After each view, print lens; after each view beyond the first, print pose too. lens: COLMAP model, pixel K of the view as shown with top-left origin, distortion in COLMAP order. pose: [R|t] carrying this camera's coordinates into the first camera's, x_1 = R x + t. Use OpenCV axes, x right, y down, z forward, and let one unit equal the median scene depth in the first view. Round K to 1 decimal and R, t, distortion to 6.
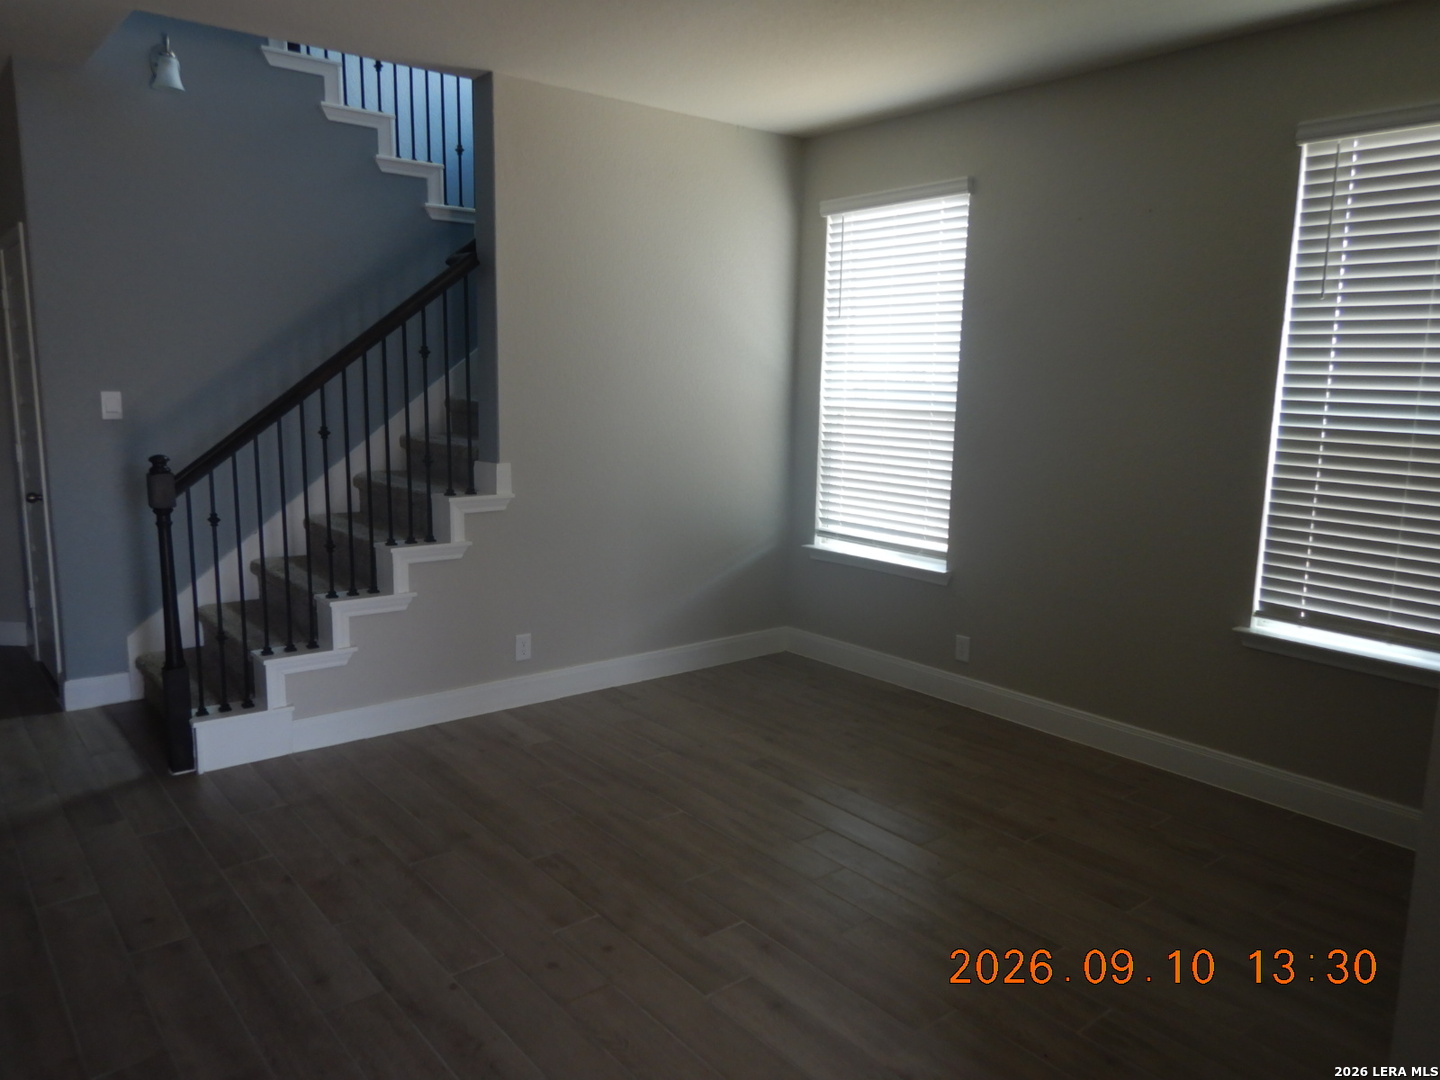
lens RADIAL K [[1034.1, 0, 714.4], [0, 1034.1, 543.1], [0, 0, 1]] dist [0.023351, 0.001537]
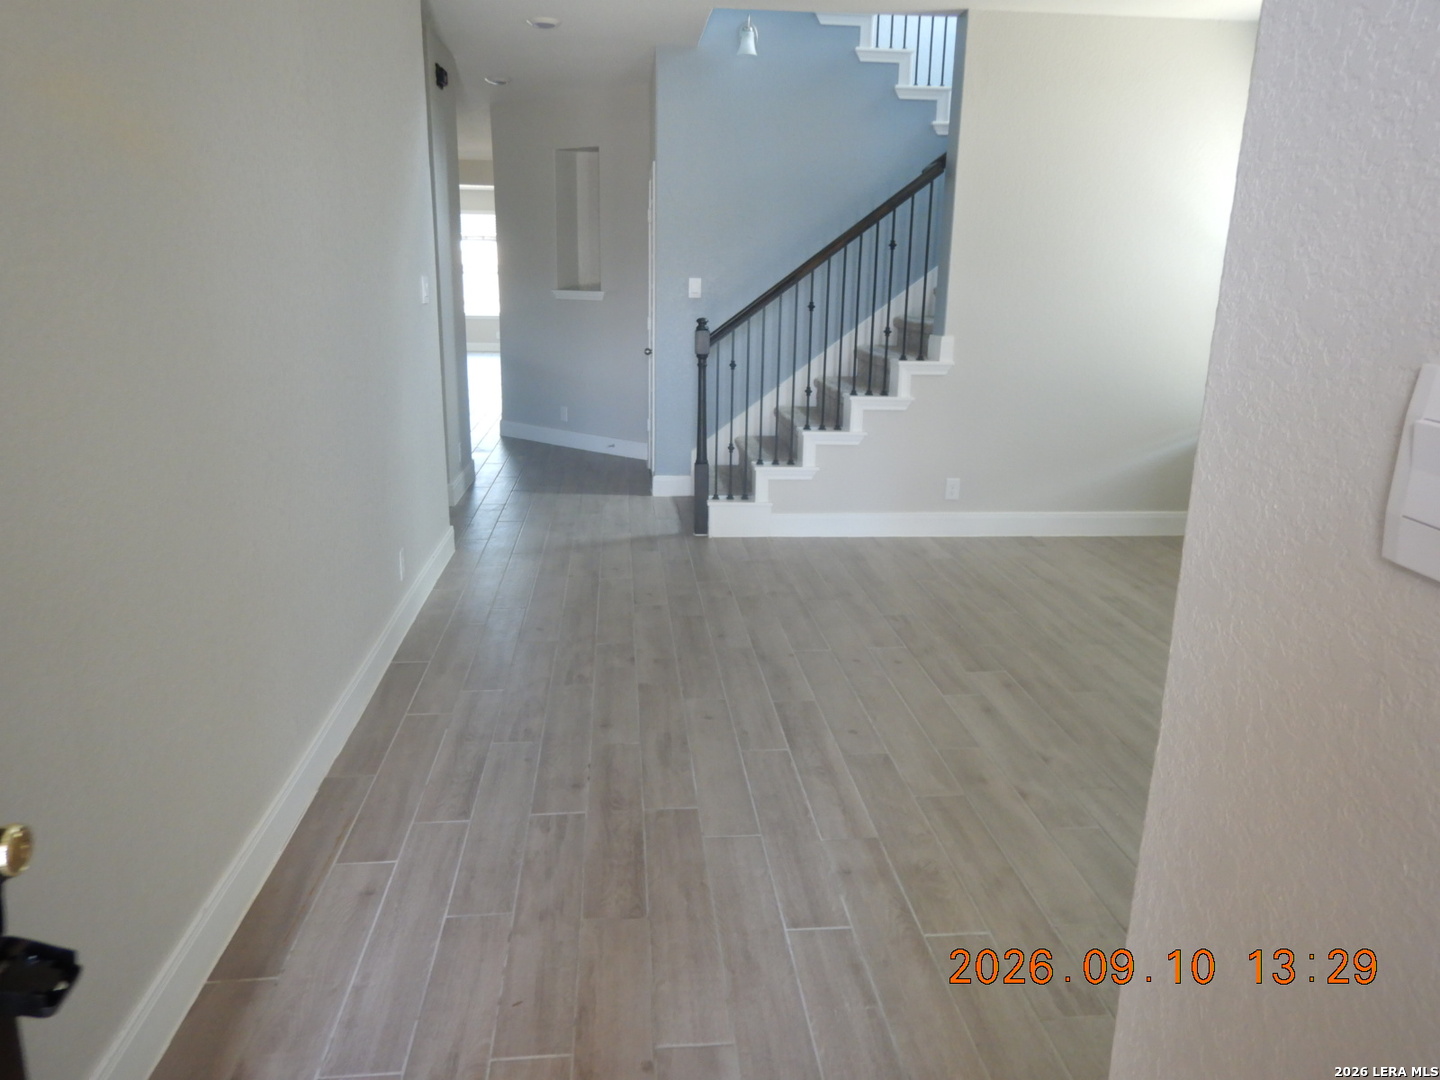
lens RADIAL K [[1034.1, 0, 723.3], [0, 1034.1, 534.8], [0, 0, 1]] dist [0.023351, 0.001537]
pose [[0.839374, 0.133481, -0.526910, 0.274185], [-0.092420, 0.990311, 0.103647, 0.058137], [0.535640, -0.038301, 0.843578, -0.213393]]
